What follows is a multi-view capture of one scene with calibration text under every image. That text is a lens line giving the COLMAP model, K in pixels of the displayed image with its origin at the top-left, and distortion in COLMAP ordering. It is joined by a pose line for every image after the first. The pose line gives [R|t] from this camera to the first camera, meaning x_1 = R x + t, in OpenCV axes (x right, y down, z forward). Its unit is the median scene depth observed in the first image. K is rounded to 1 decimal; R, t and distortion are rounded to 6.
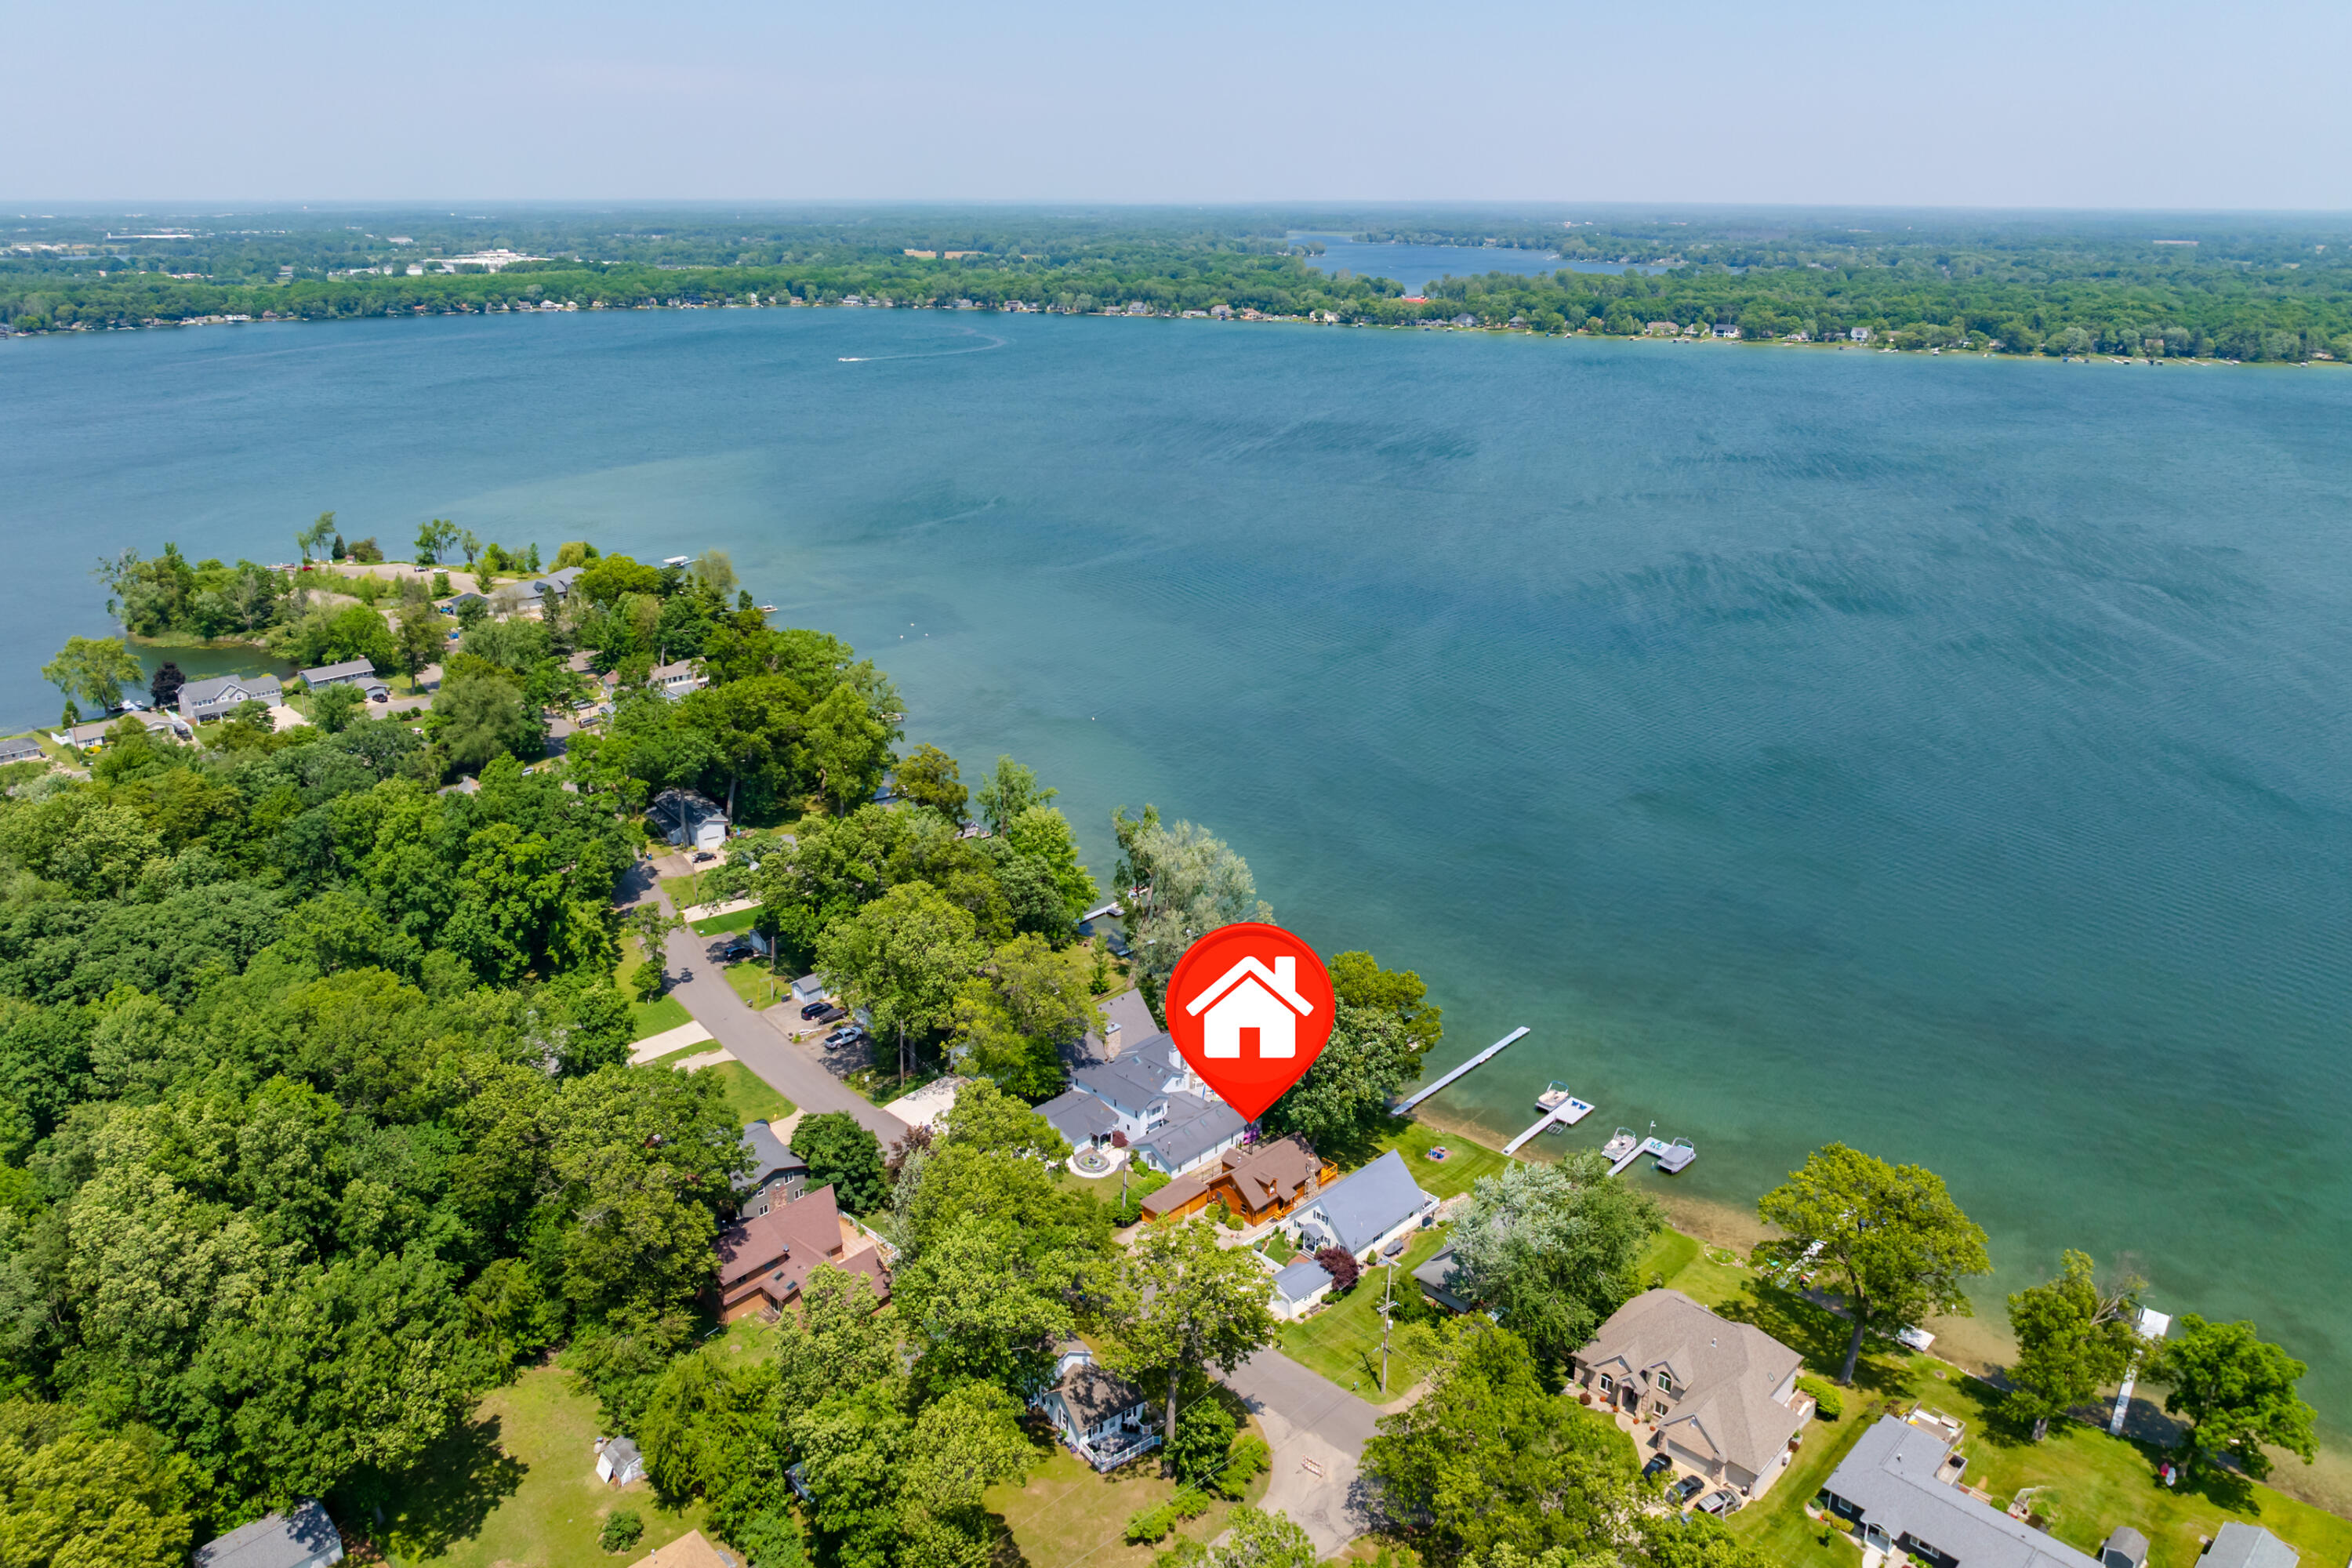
lens RADIAL K [[1667.6, 0, 1176.9], [0, 1667.6, 776.4], [0, 0, 1]] dist [-0.023100, 0.001921]
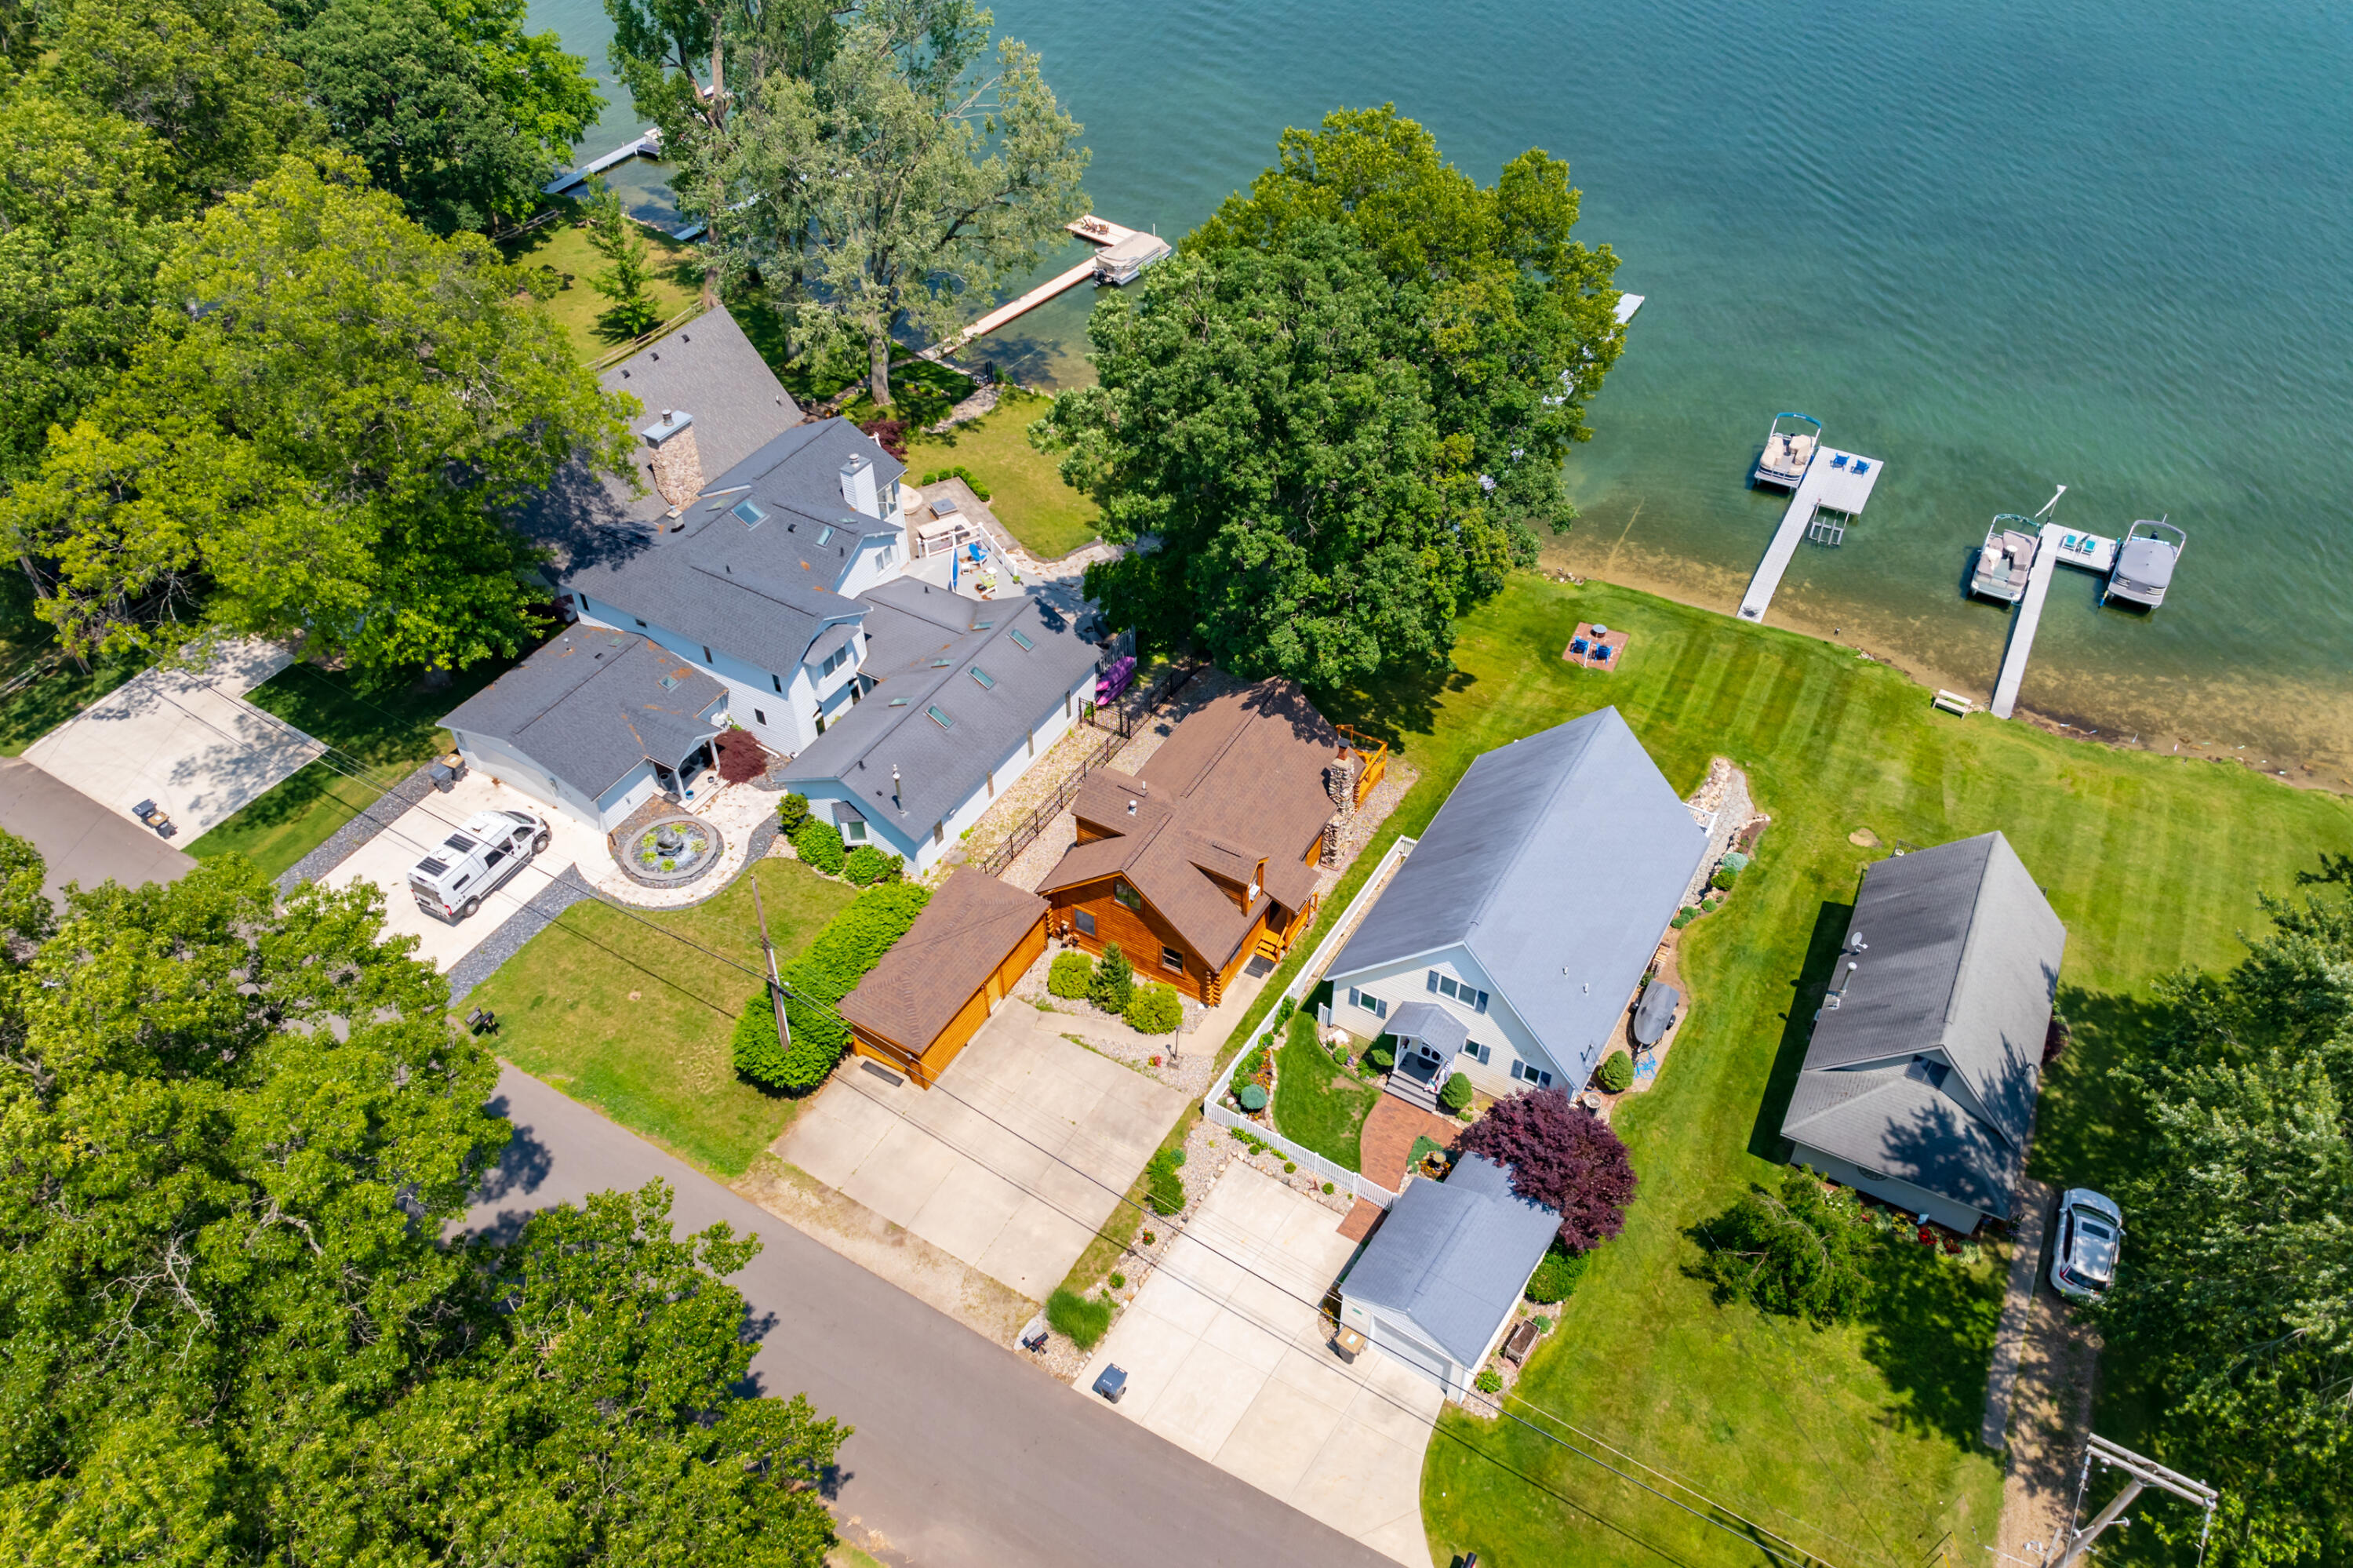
lens RADIAL K [[1668.4, 0, 1183.0], [0, 1668.4, 779.9], [0, 0, 1]] dist [-0.023100, 0.001921]
pose [[0.970609, -0.169280, 0.171063, -0.005643], [0.089097, 0.913050, 0.397996, 0.092385], [-0.223562, -0.371057, 0.901297, 0.655667]]
